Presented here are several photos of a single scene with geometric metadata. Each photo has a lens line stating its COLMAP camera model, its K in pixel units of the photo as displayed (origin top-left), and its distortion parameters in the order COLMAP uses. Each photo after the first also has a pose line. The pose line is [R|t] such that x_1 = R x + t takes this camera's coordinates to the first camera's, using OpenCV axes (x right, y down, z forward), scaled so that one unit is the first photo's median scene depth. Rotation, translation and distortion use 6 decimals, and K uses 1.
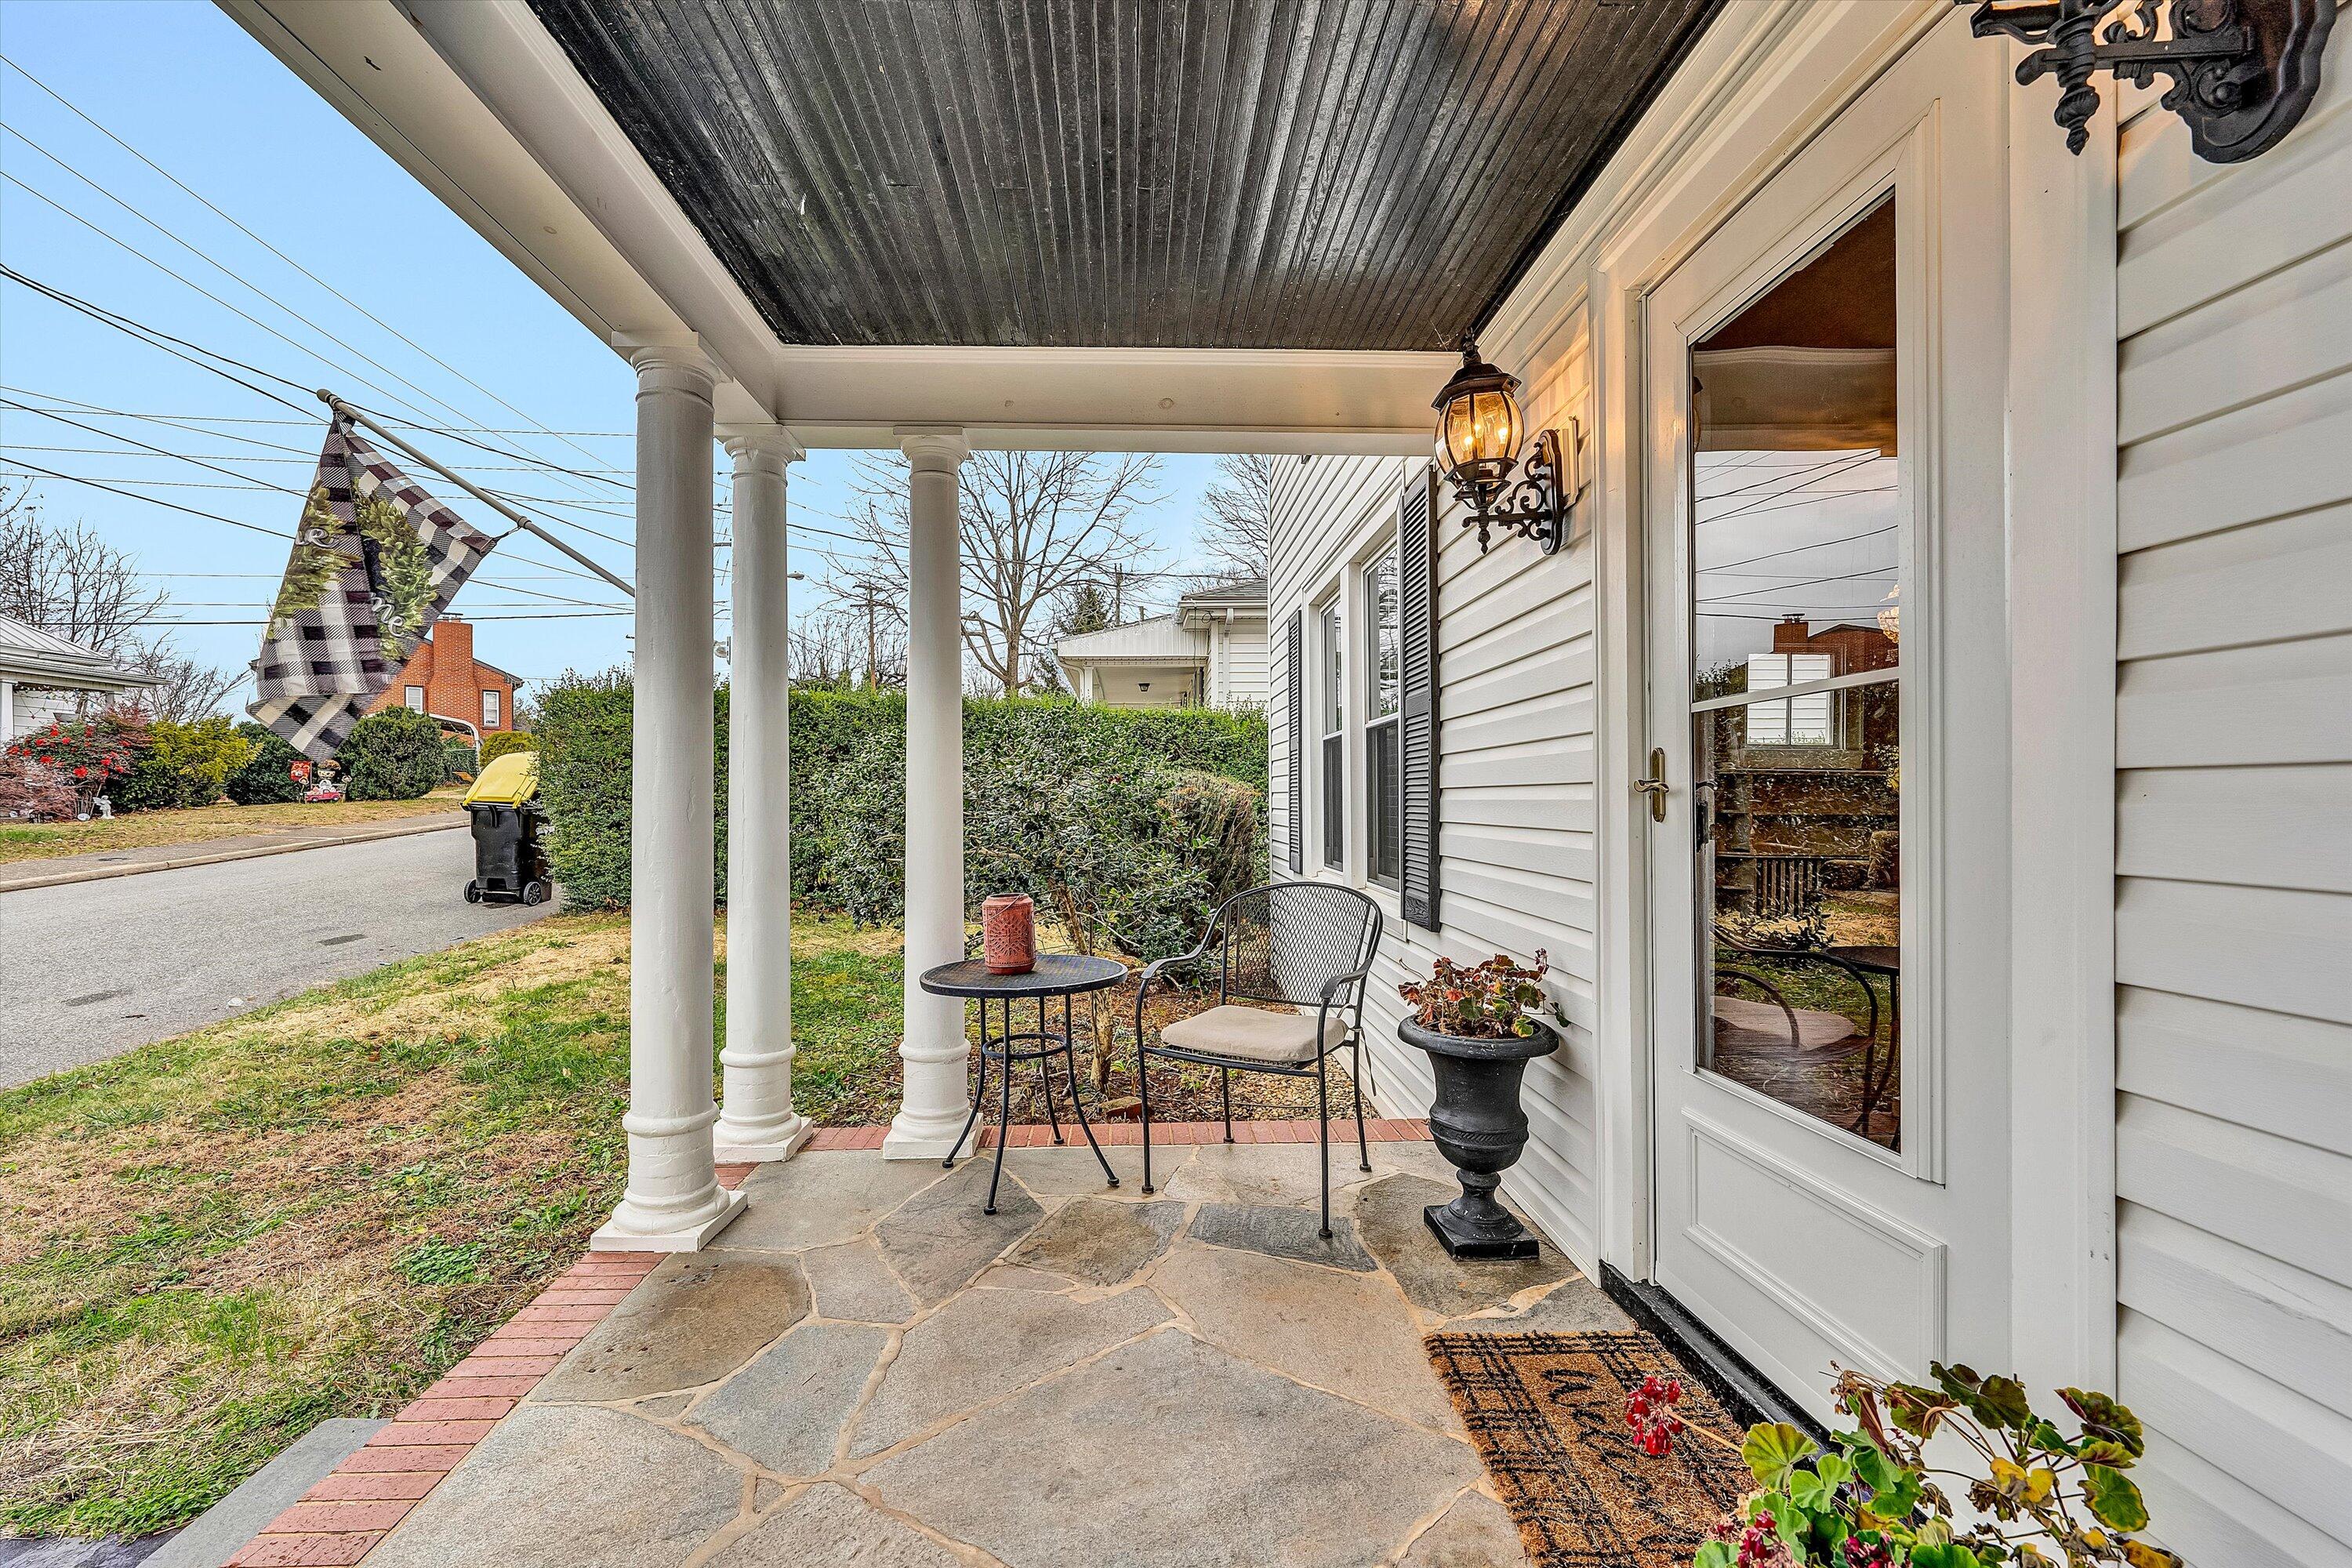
lens RADIAL K [[959.0, 0, 1159.0], [0, 959.0, 803.1], [0, 0, 1]] dist [0.000558, -0.000066]
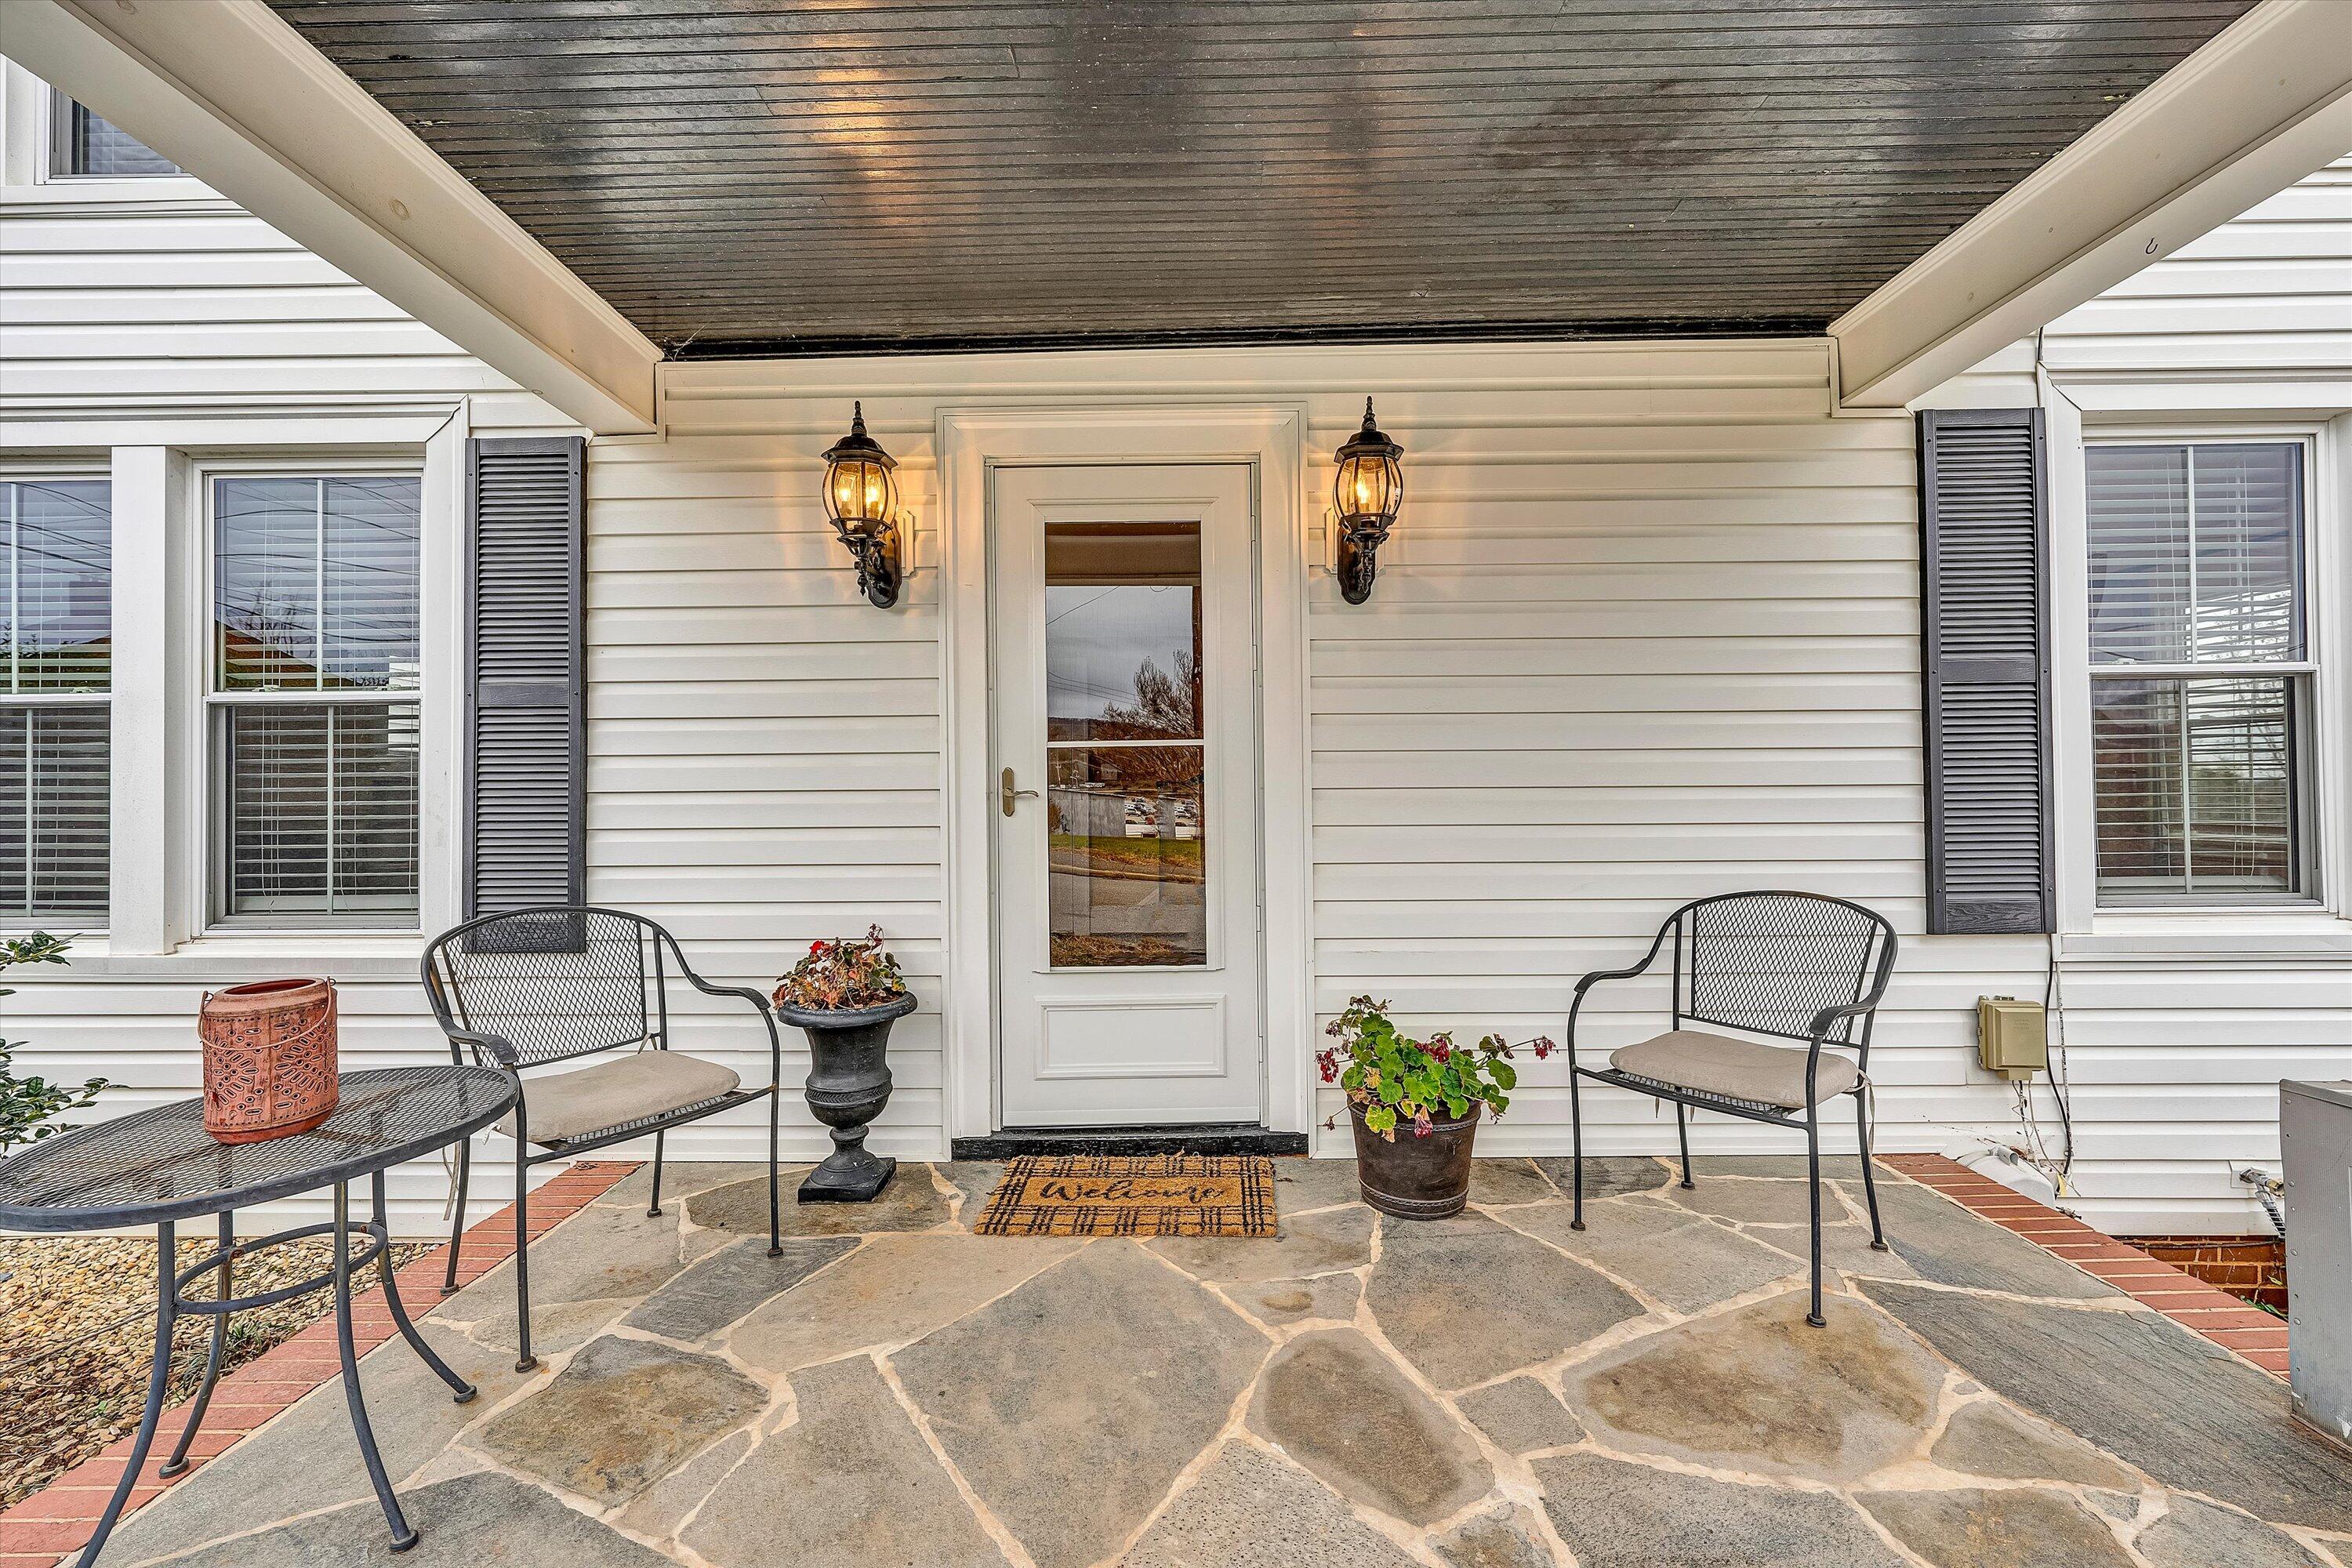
lens RADIAL K [[907.5, 0, 1165.7], [0, 907.5, 781.5], [0, 0, 1]] dist [-0.003477, -0.000268]
pose [[0.053366, 0.016052, 0.998446, -0.769940], [0.012774, 0.999778, -0.016756, -0.005698], [-0.998493, 0.013649, 0.053149, 0.585382]]
